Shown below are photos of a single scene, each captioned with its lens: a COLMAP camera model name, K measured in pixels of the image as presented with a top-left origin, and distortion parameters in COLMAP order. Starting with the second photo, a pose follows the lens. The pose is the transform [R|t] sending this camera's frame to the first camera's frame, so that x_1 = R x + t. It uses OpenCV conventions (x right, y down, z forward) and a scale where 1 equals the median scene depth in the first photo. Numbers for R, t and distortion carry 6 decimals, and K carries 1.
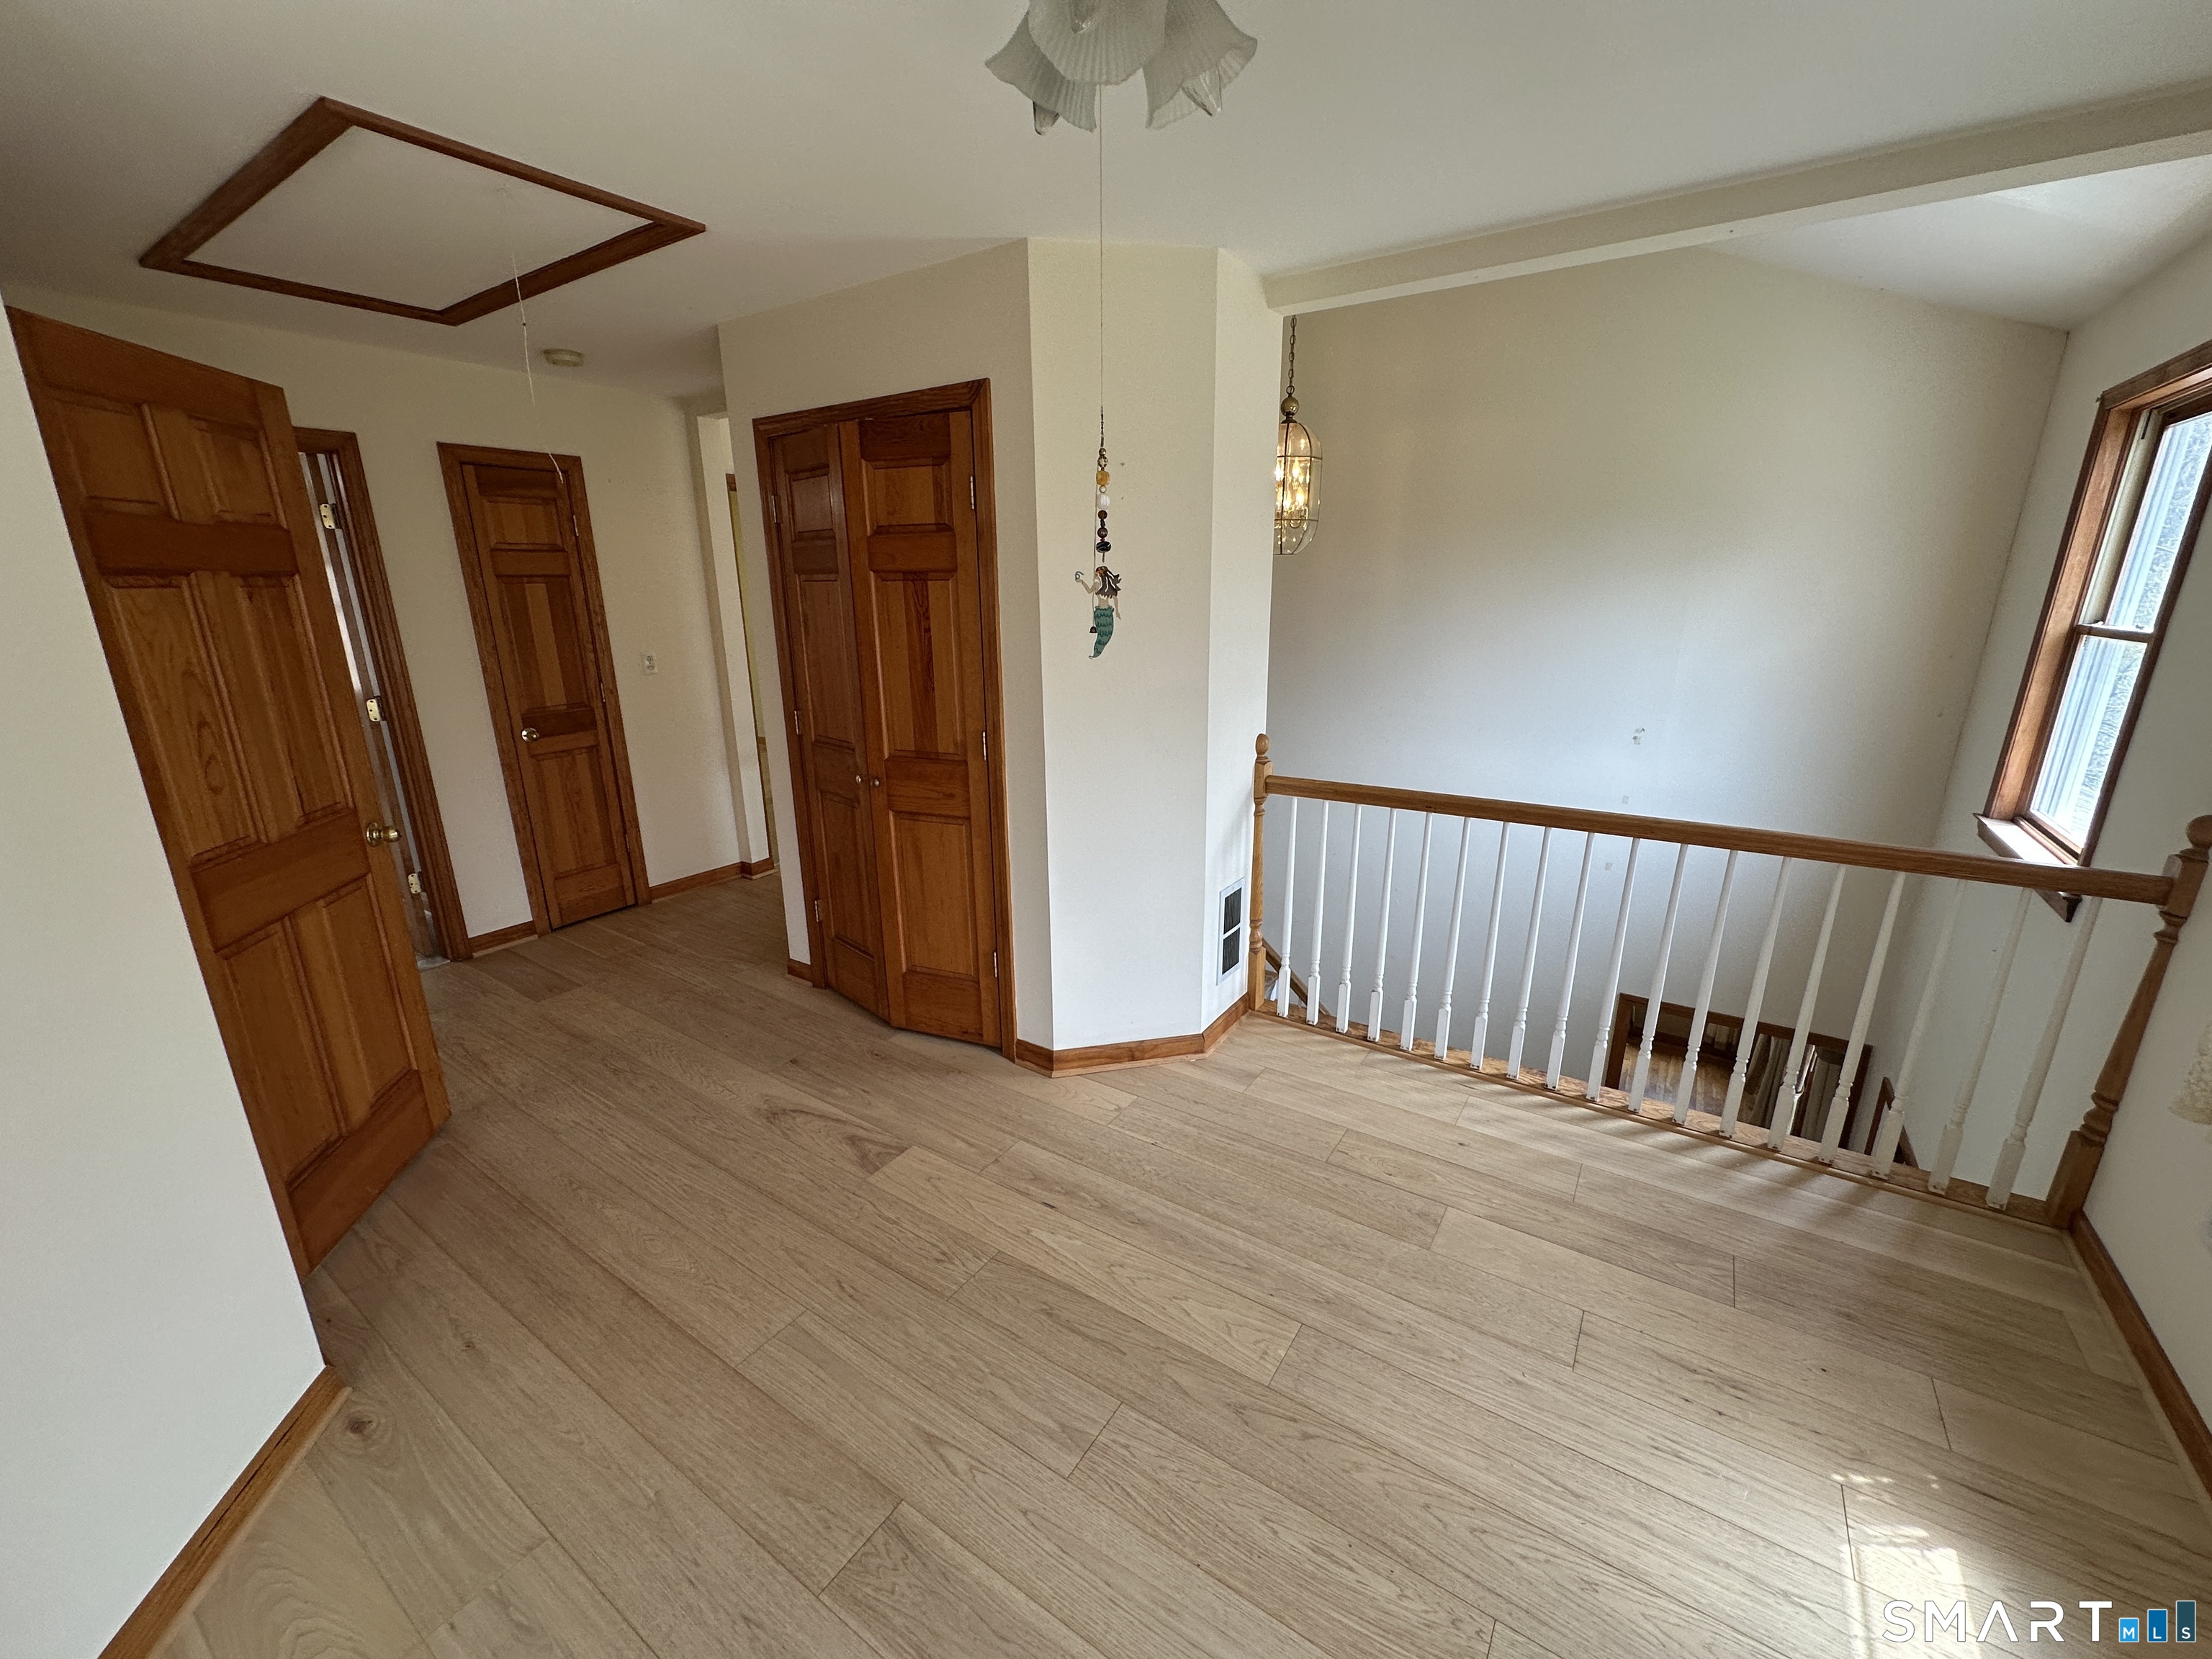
lens RADIAL K [[886.5, 0, 1104.8], [0, 886.5, 829.9], [0, 0, 1]] dist [0.000834, 0.000044]
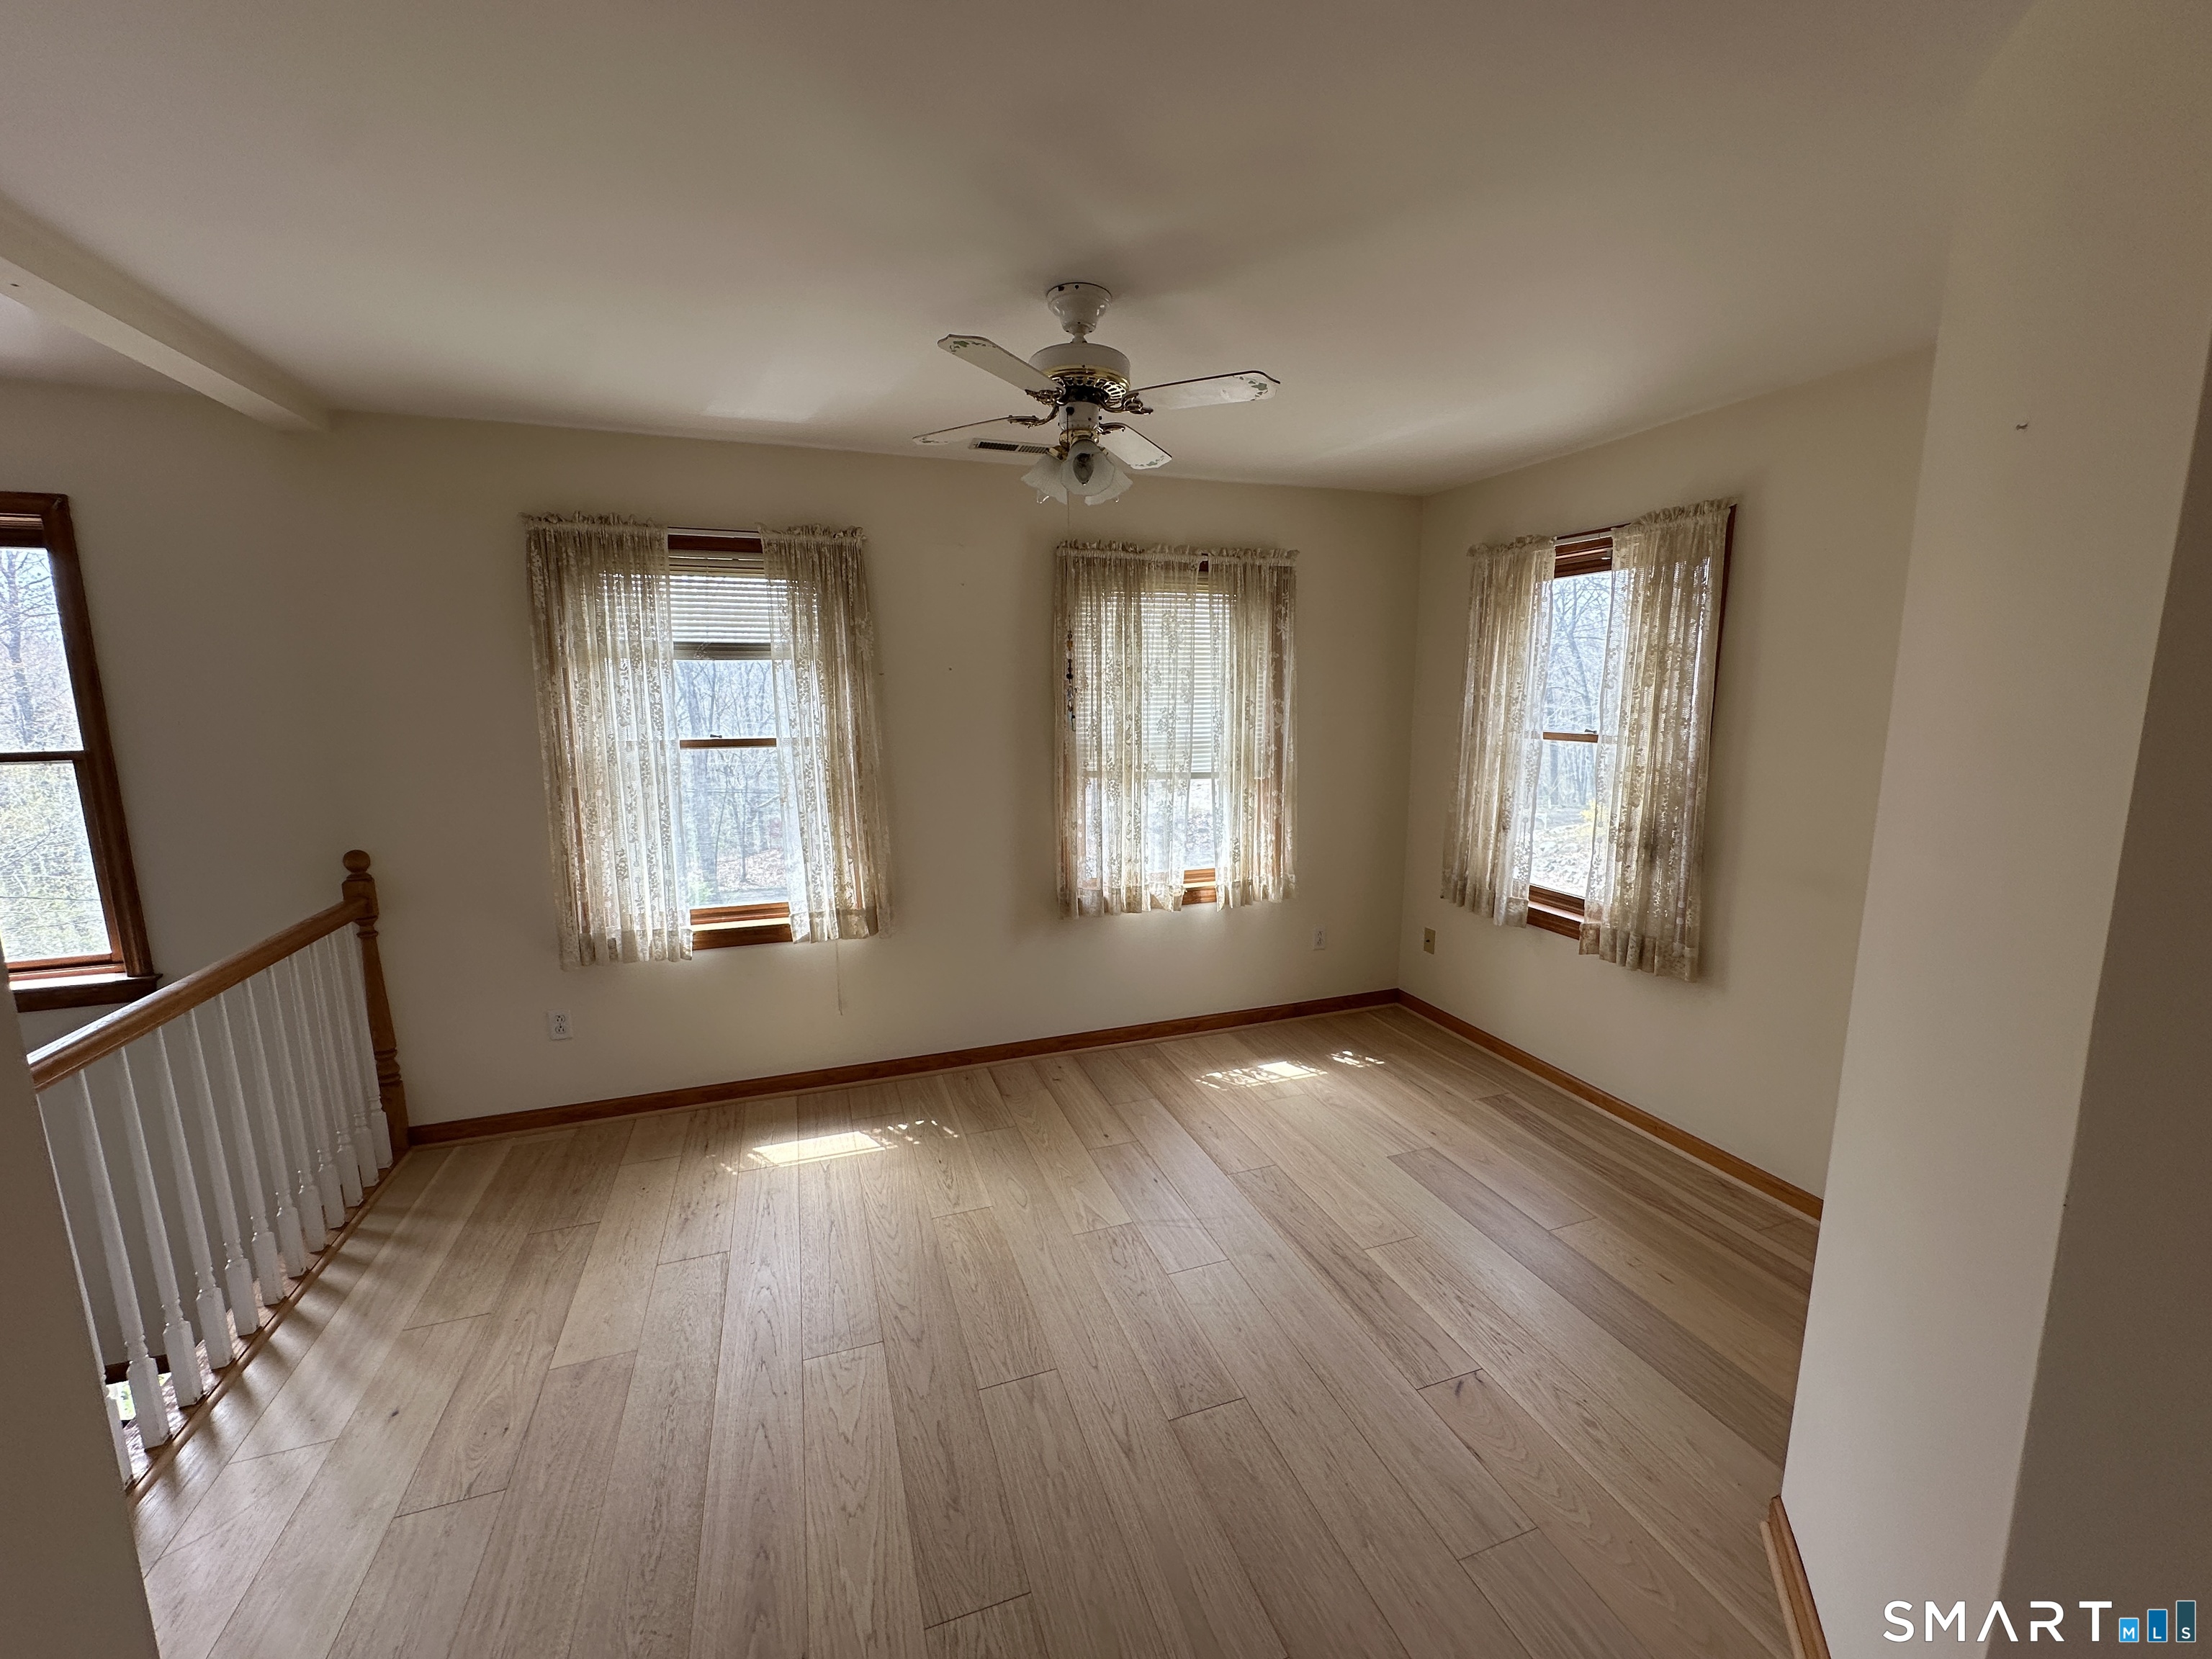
lens RADIAL K [[886.5, 0, 1105.2], [0, 886.5, 829.4], [0, 0, 1]] dist [0.000834, 0.000044]
pose [[-0.802442, -0.085279, 0.590604, -0.618791], [0.173618, 0.913553, 0.367802, -0.351877], [-0.570914, 0.397679, -0.718268, 1.222658]]
